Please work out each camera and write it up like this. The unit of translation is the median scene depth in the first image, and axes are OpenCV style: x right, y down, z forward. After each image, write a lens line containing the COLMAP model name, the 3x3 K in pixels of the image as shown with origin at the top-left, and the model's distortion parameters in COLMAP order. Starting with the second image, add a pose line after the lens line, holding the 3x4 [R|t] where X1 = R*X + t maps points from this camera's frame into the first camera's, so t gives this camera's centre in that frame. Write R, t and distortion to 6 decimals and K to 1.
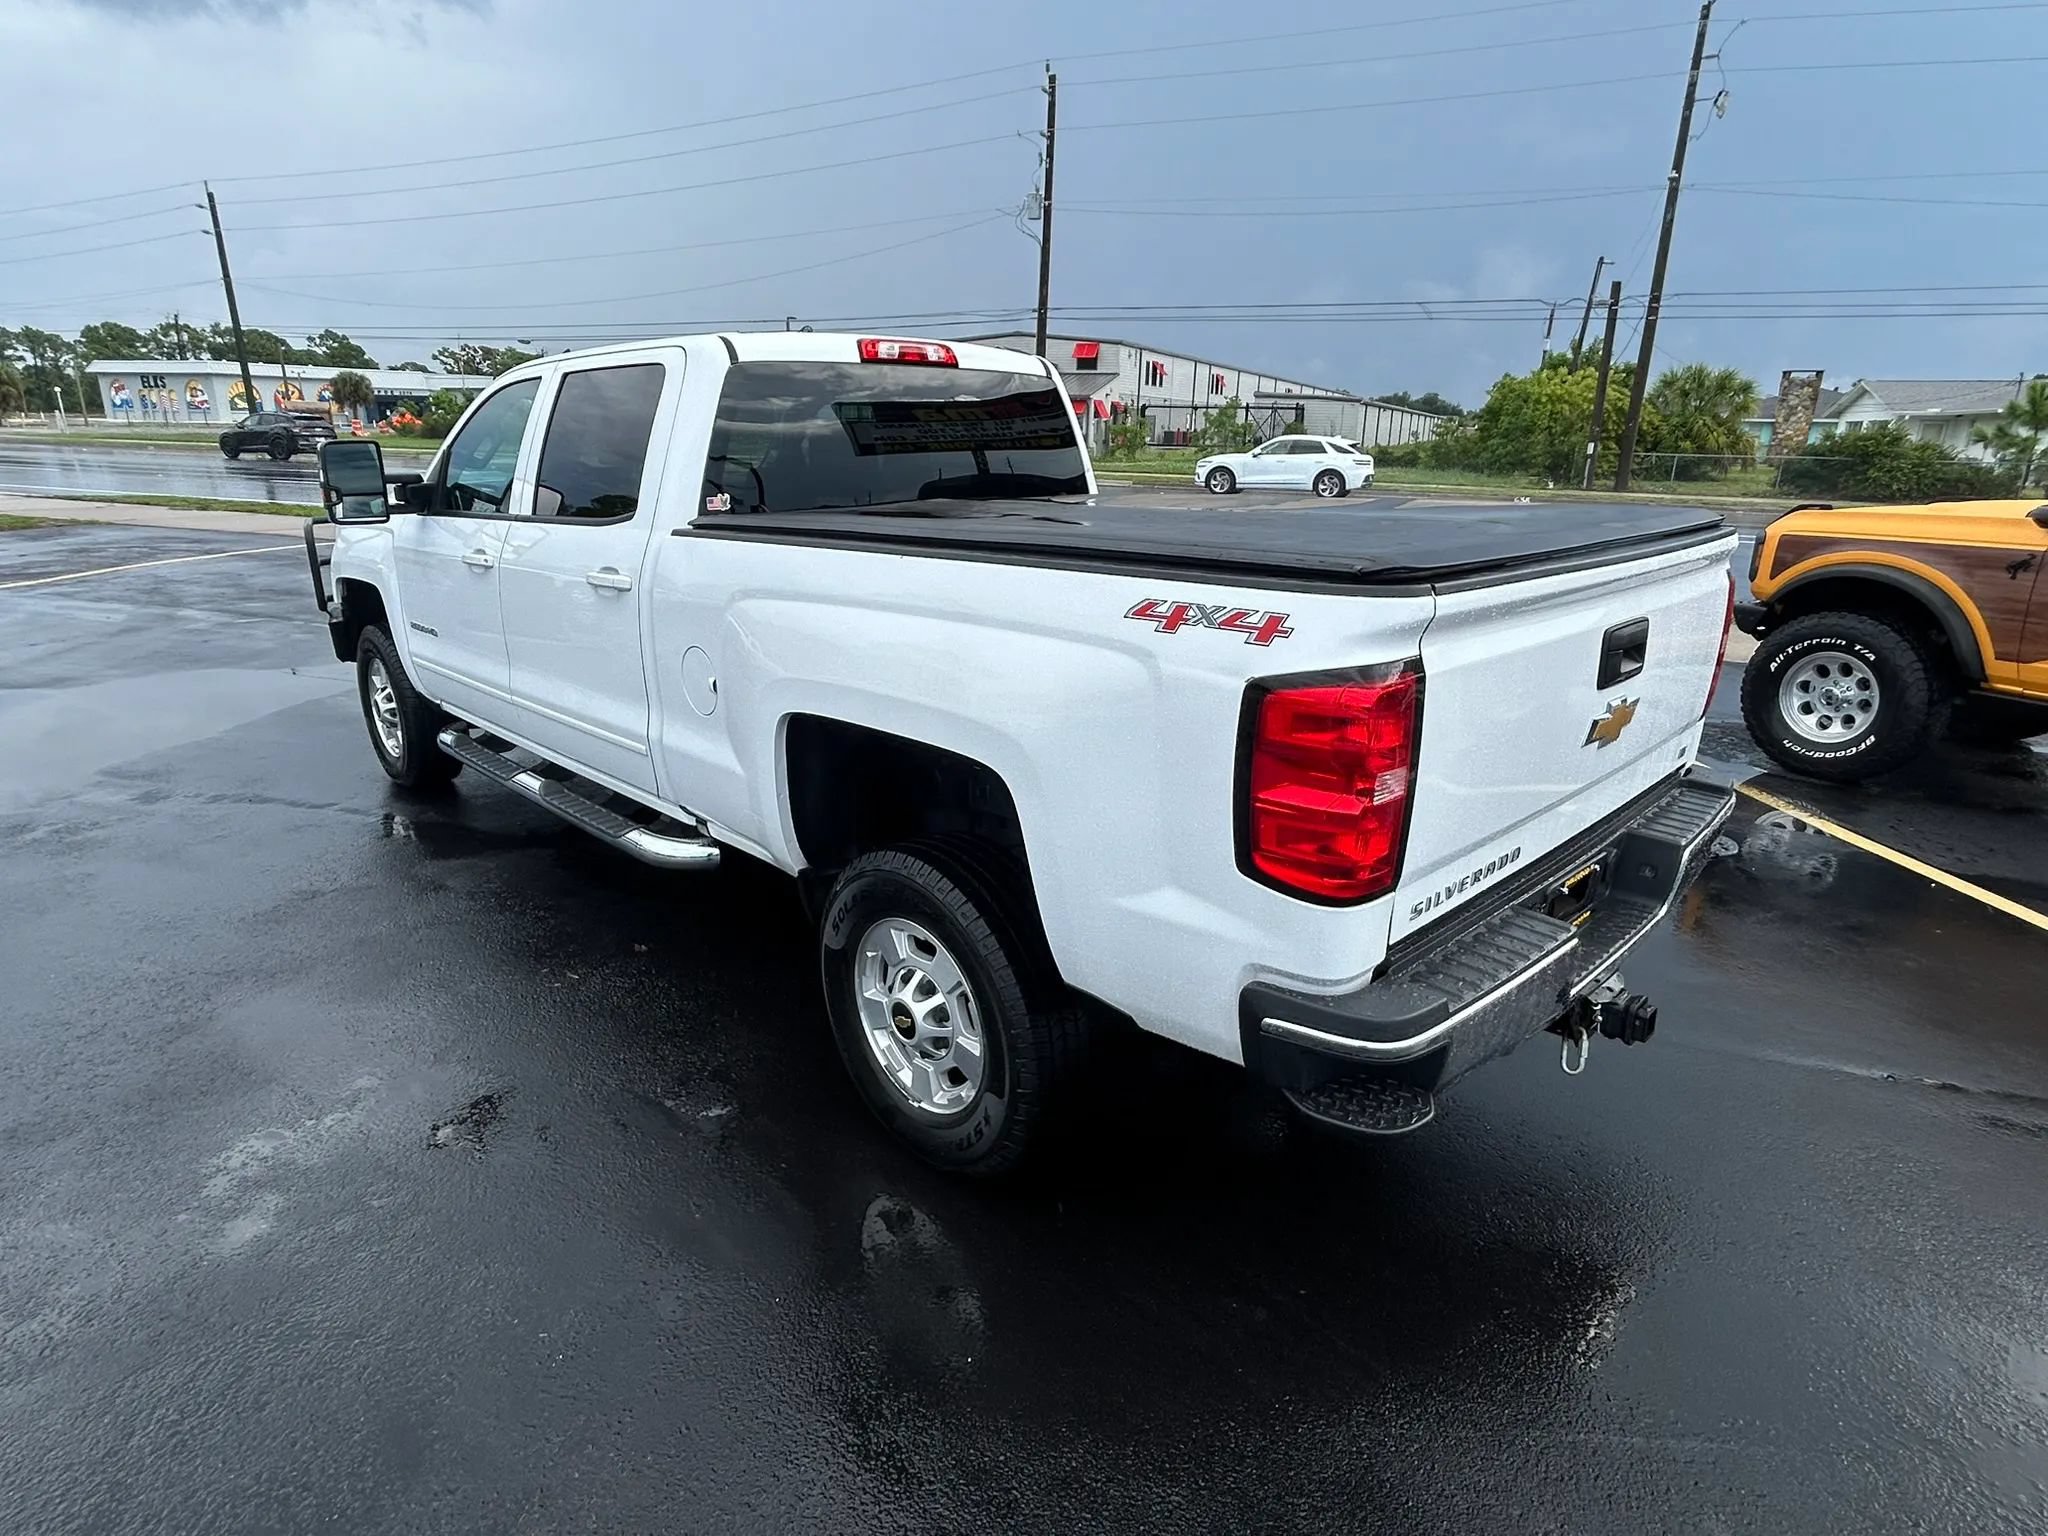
lens RADIAL K [[1112.0, 0, 1013.9], [0, 1112.0, 770.1], [0, 0, 1]] dist [-0.009850, 0.007930]
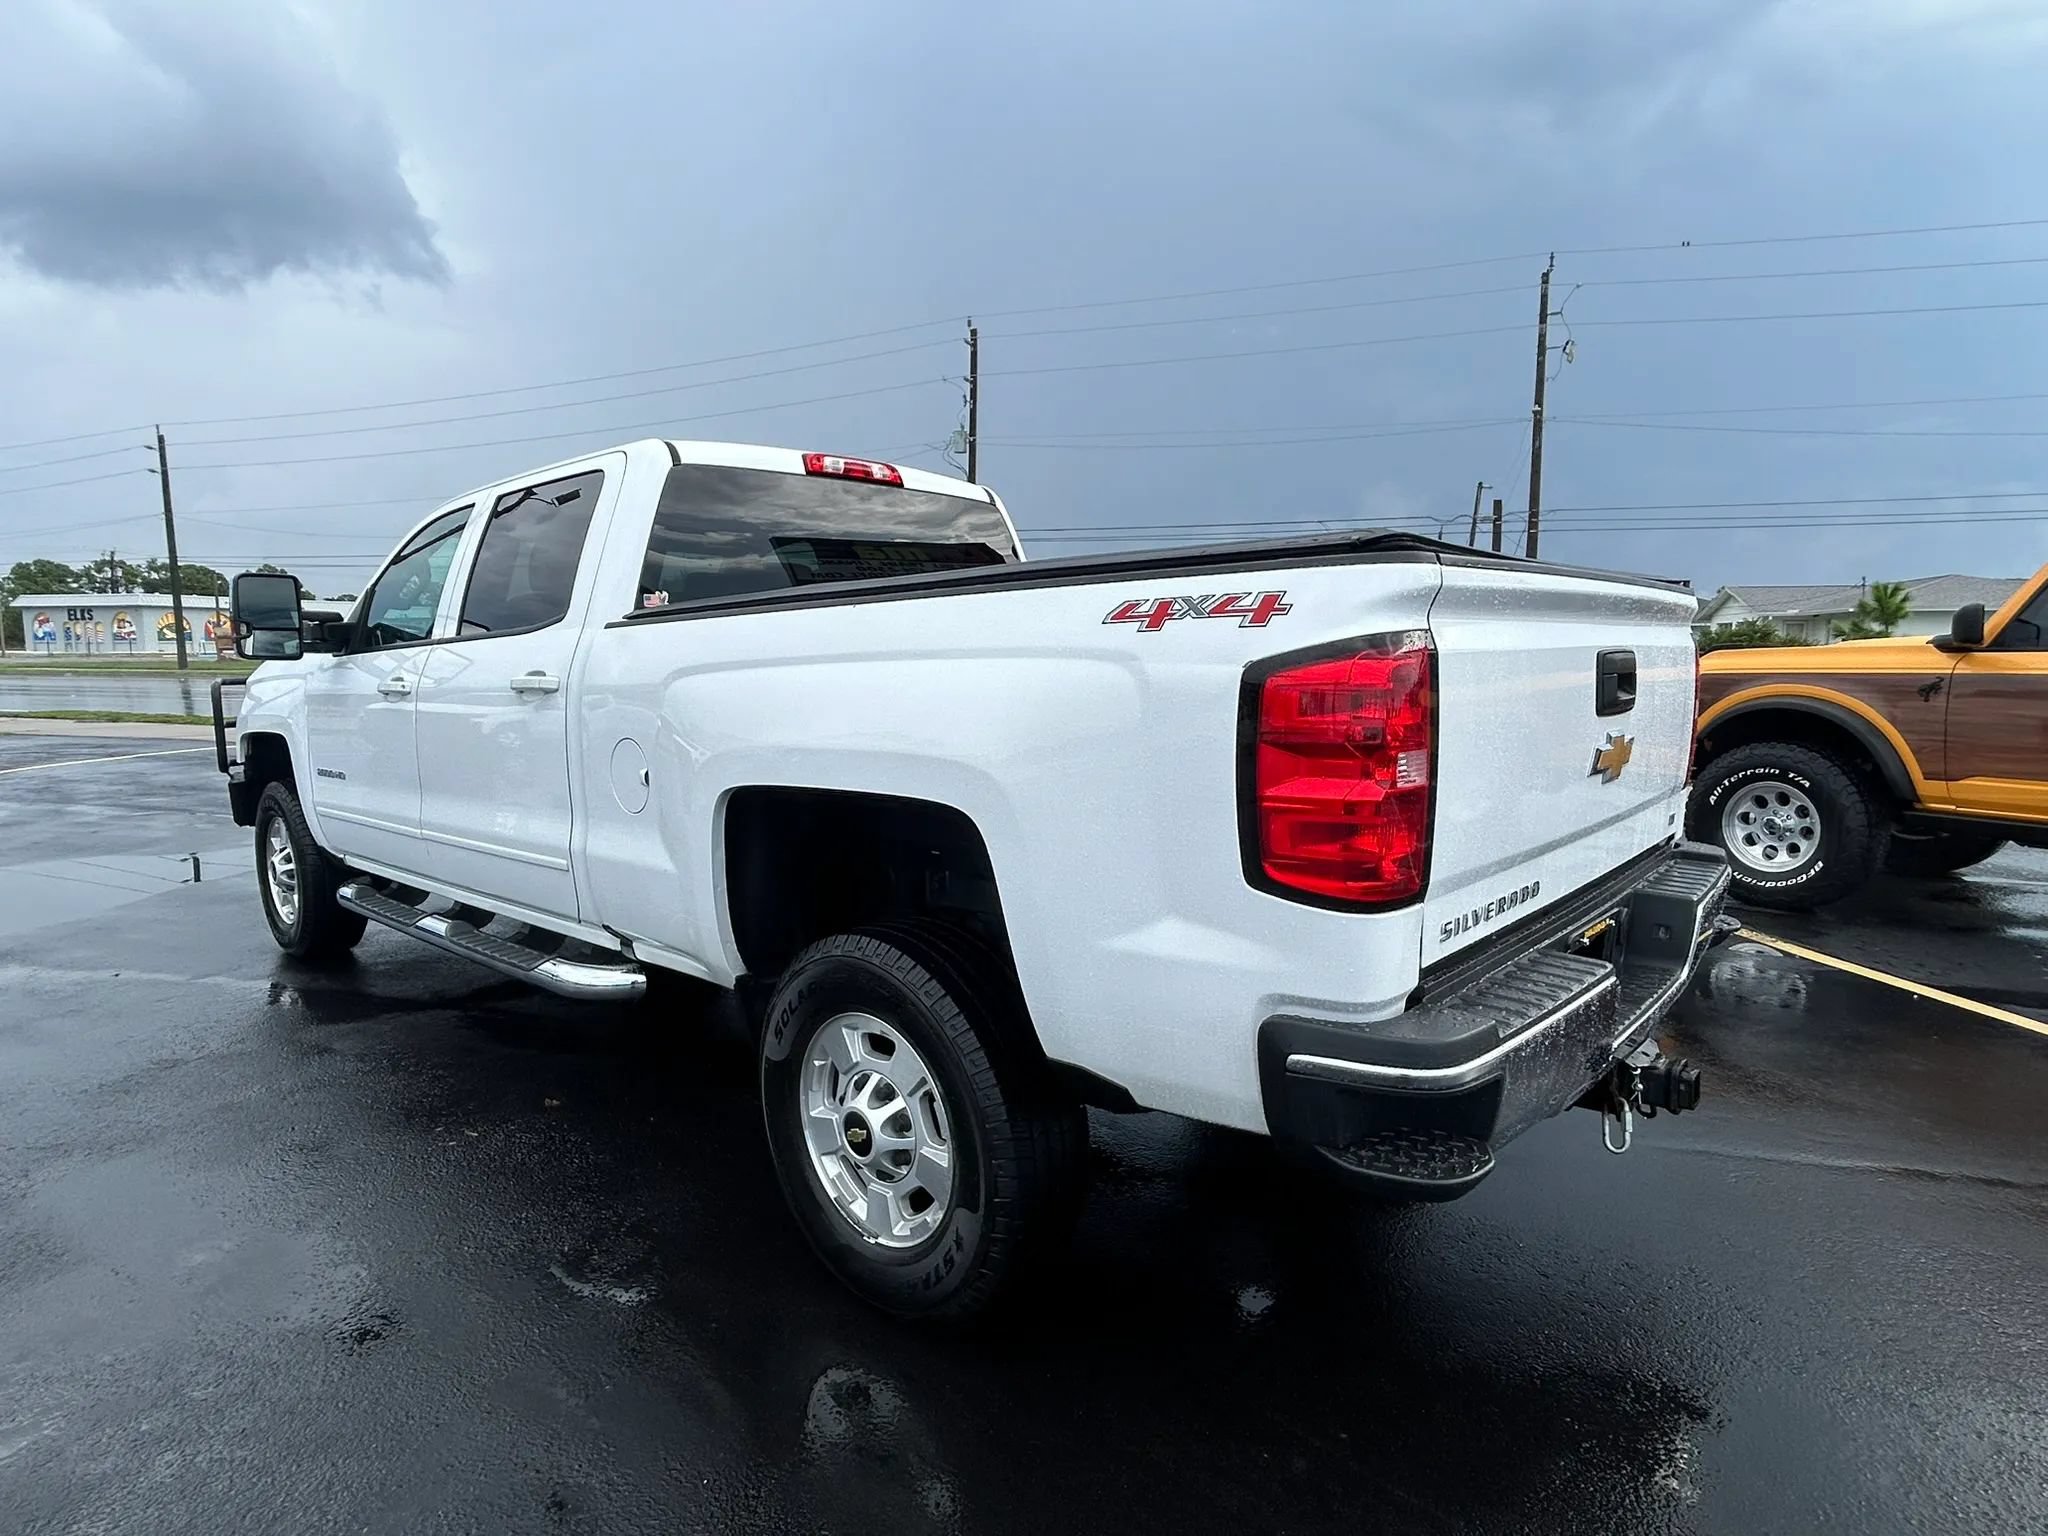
lens RADIAL K [[1113.8, 0, 1012.5], [0, 1113.8, 768.8], [0, 0, 1]] dist [-0.017645, 0.015571]
pose [[0.997998, -0.021375, 0.059530, -0.017981], [0.032350, 0.981248, -0.190015, 0.084504], [-0.054352, 0.191560, 0.979975, 0.066749]]
